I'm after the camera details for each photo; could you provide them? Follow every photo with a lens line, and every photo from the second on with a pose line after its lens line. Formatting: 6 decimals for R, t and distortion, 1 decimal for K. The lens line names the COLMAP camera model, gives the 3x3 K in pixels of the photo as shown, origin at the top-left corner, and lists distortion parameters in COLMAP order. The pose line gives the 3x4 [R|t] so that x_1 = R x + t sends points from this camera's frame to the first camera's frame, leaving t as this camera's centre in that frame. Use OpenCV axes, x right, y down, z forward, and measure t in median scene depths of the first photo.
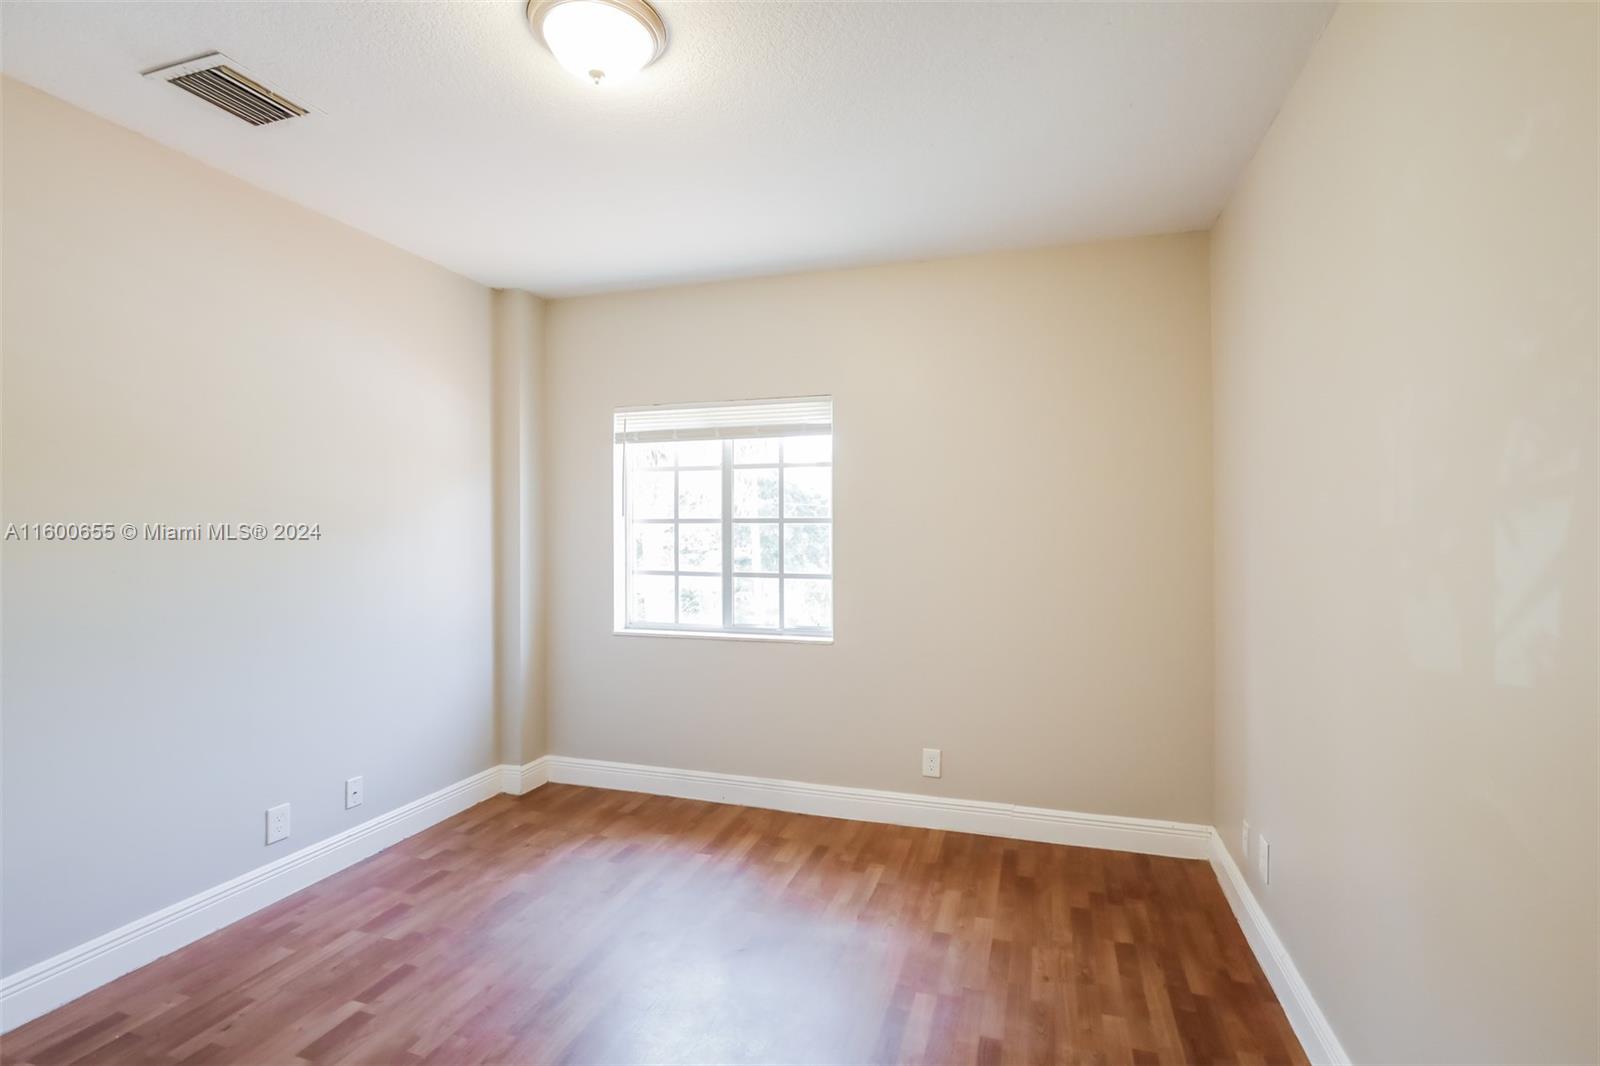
lens RADIAL K [[738.7, 0, 811.7], [0, 738.7, 542.5], [0, 0, 1]] dist [0.004361, 0.000617]
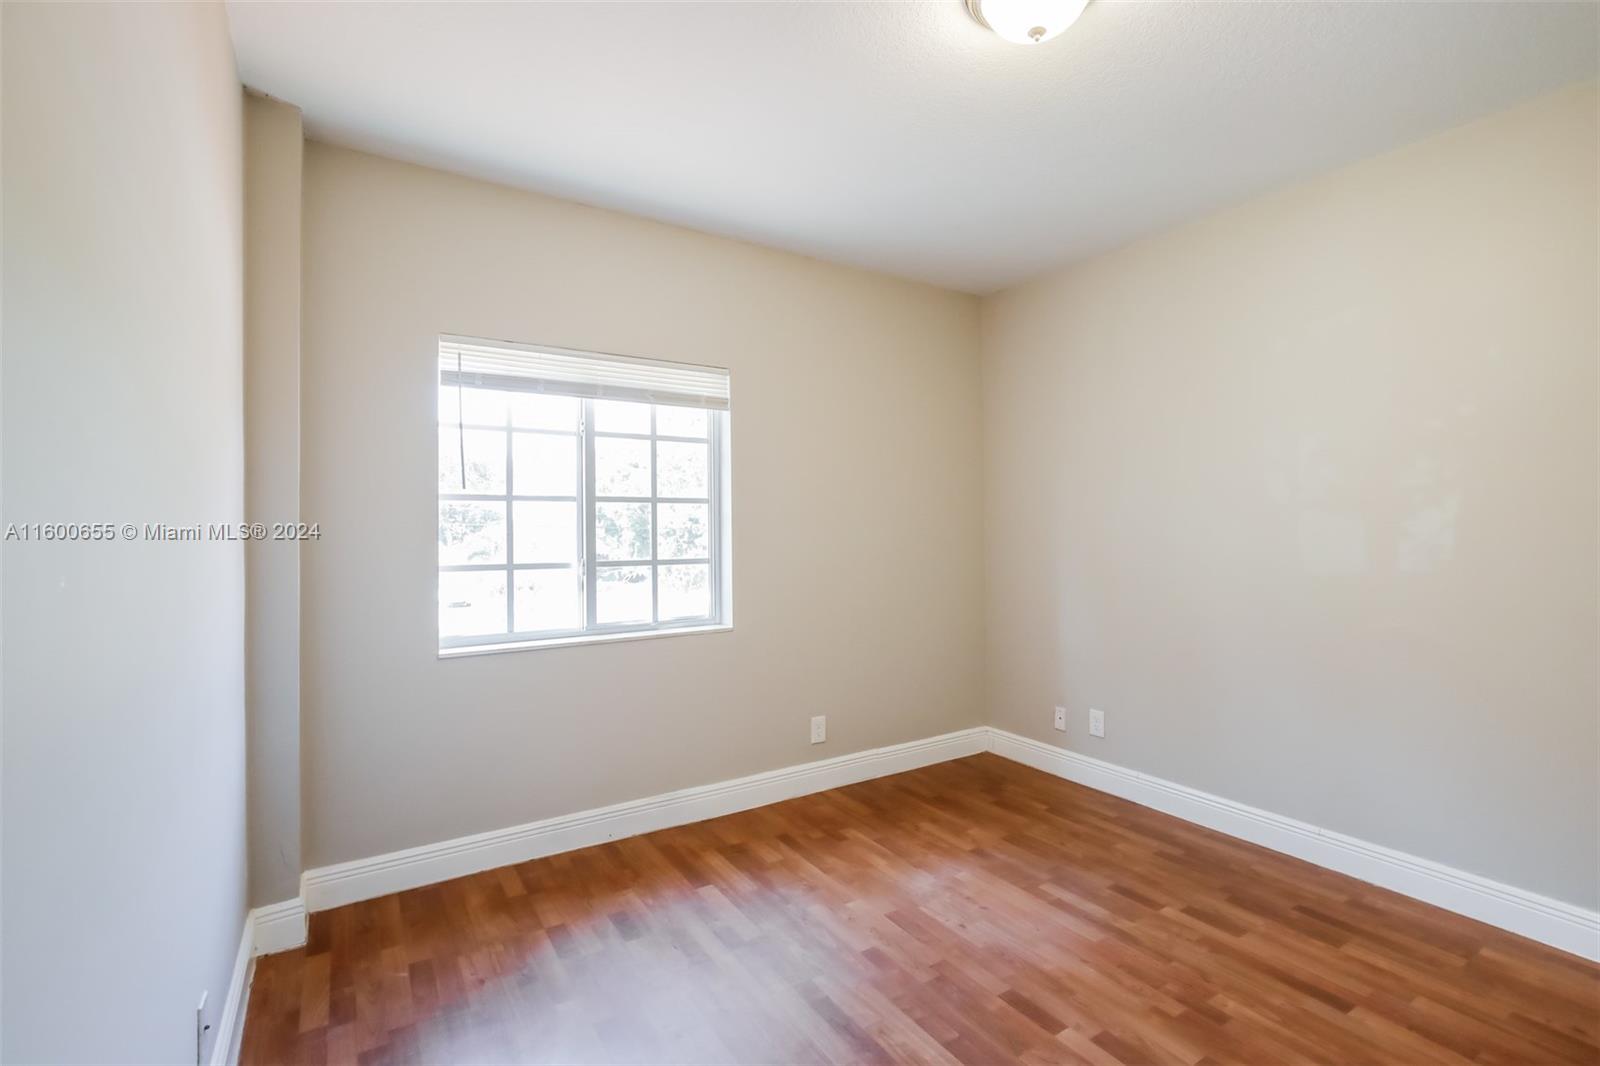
lens RADIAL K [[738.7, 0, 813.9], [0, 738.7, 525.6], [0, 0, 1]] dist [0.004361, 0.000617]
pose [[0.636387, -0.005120, 0.771353, -0.629177], [0.015140, 0.999868, -0.005854, 0.009650], [-0.771222, 0.015403, 0.636380, 0.307092]]
